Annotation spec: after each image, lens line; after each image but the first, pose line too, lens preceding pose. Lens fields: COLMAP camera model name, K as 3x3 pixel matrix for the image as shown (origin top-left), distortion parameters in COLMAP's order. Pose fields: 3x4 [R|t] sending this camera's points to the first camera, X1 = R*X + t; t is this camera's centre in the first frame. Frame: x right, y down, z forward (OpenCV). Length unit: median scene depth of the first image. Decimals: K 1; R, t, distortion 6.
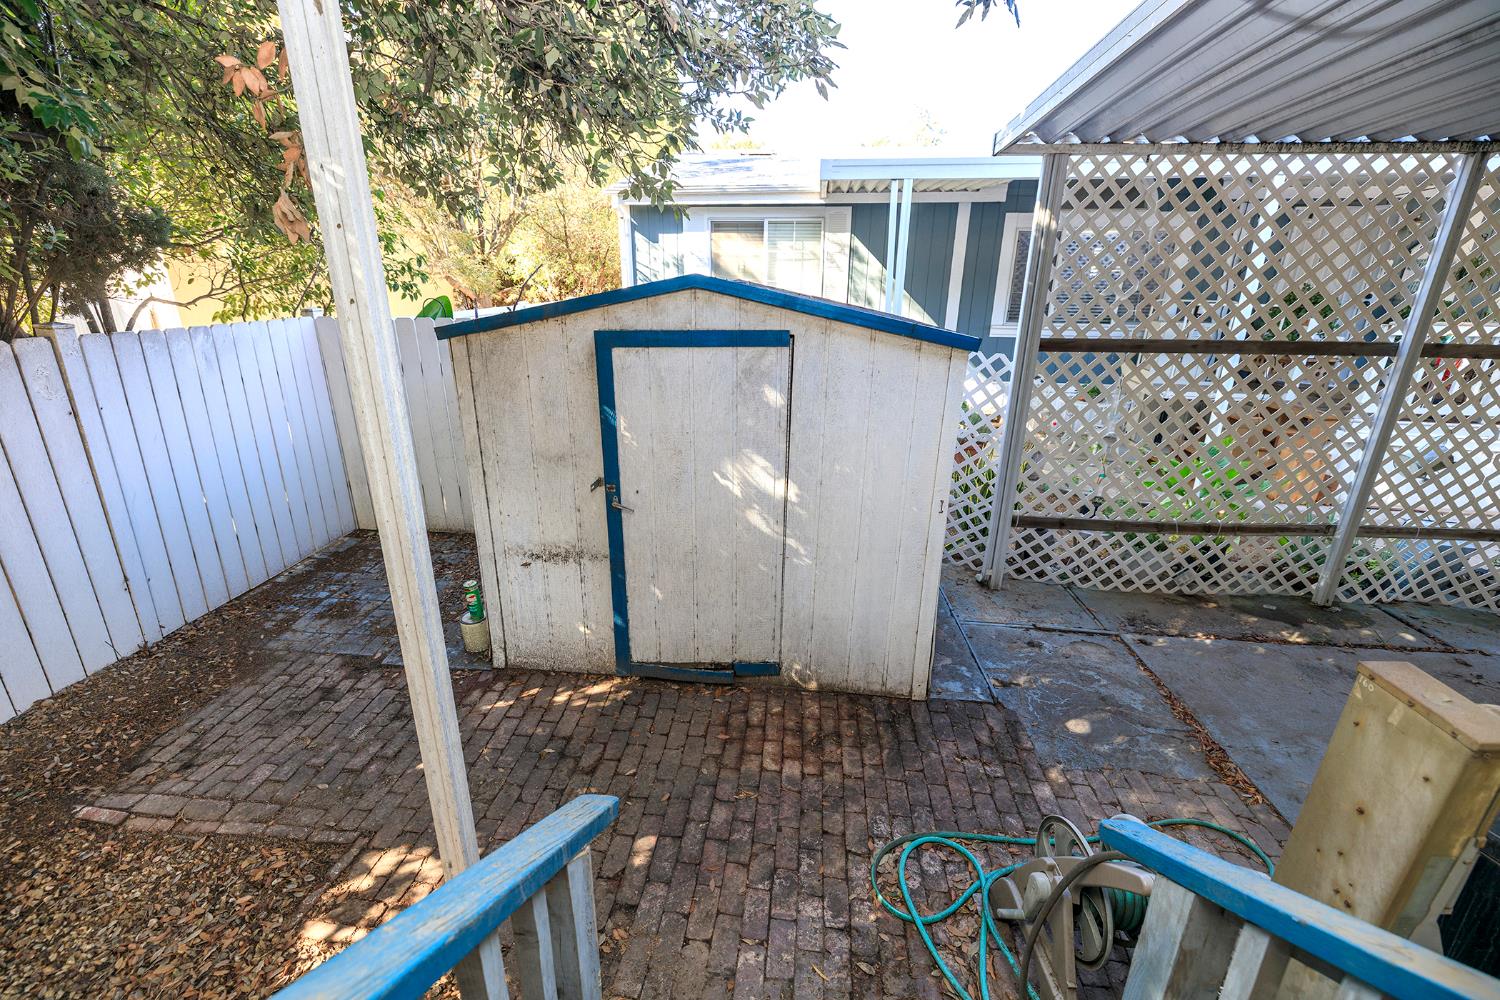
lens RADIAL K [[628.8, 0, 741.3], [0, 628.8, 495.5], [0, 0, 1]] dist [-0.000381, 0.000121]
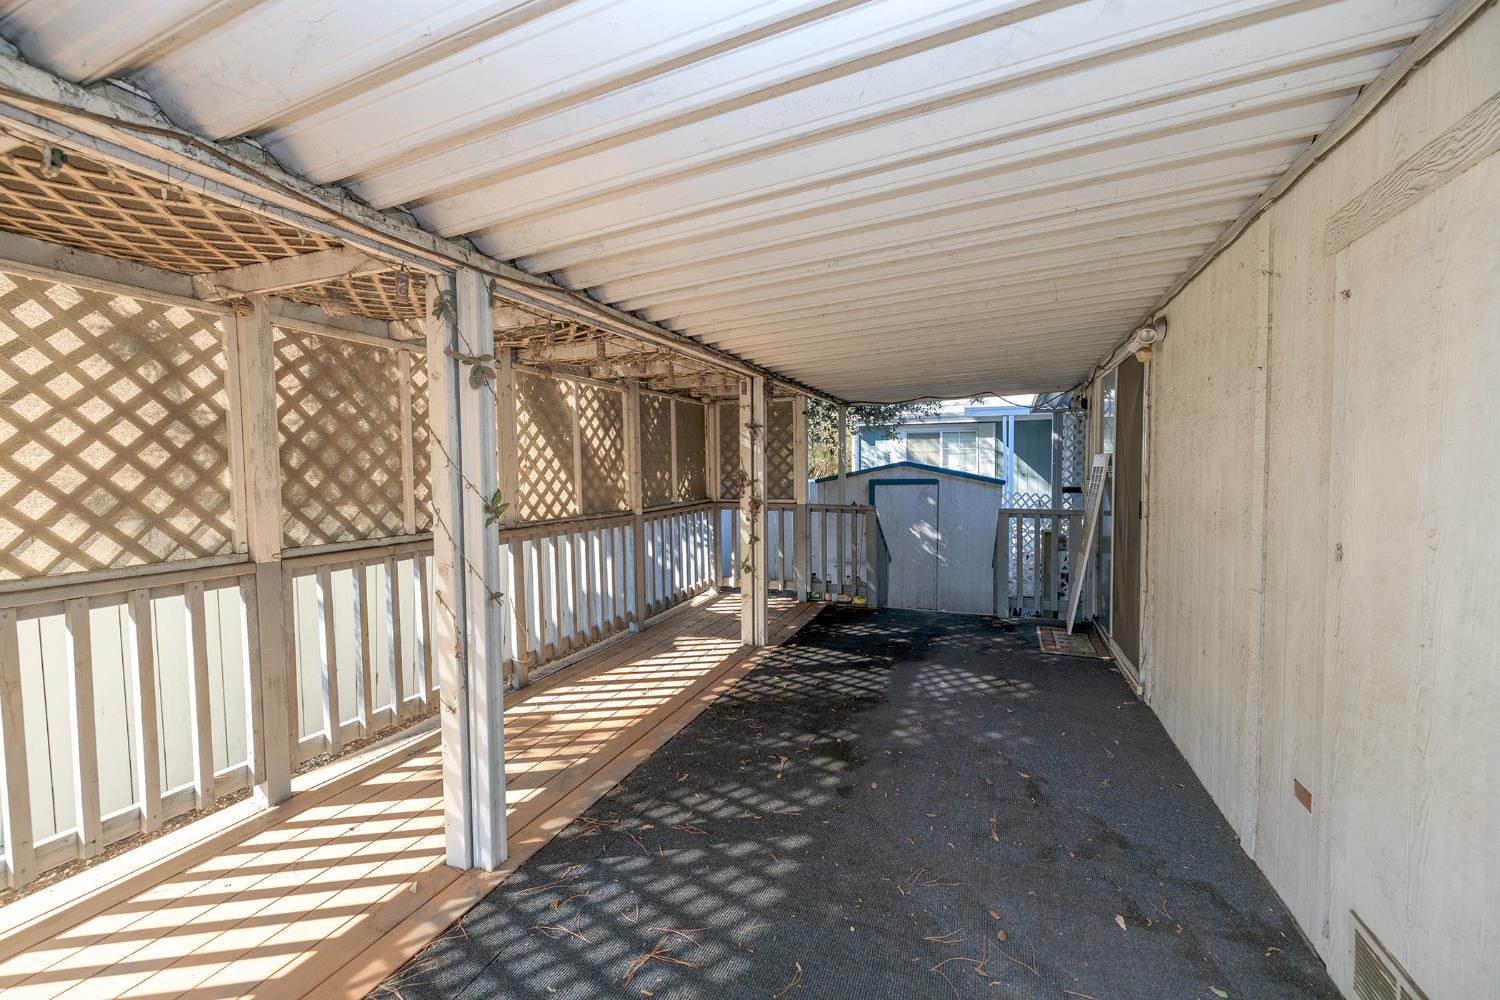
lens RADIAL K [[628.8, 0, 741.3], [0, 628.8, 495.5], [0, 0, 1]] dist [-0.000381, 0.000121]
pose [[0.956644, 0.000628, -0.291259, 0.052245], [-0.084180, 0.957917, -0.274424, 0.632758], [0.278829, 0.287044, 0.916439, -1.750885]]
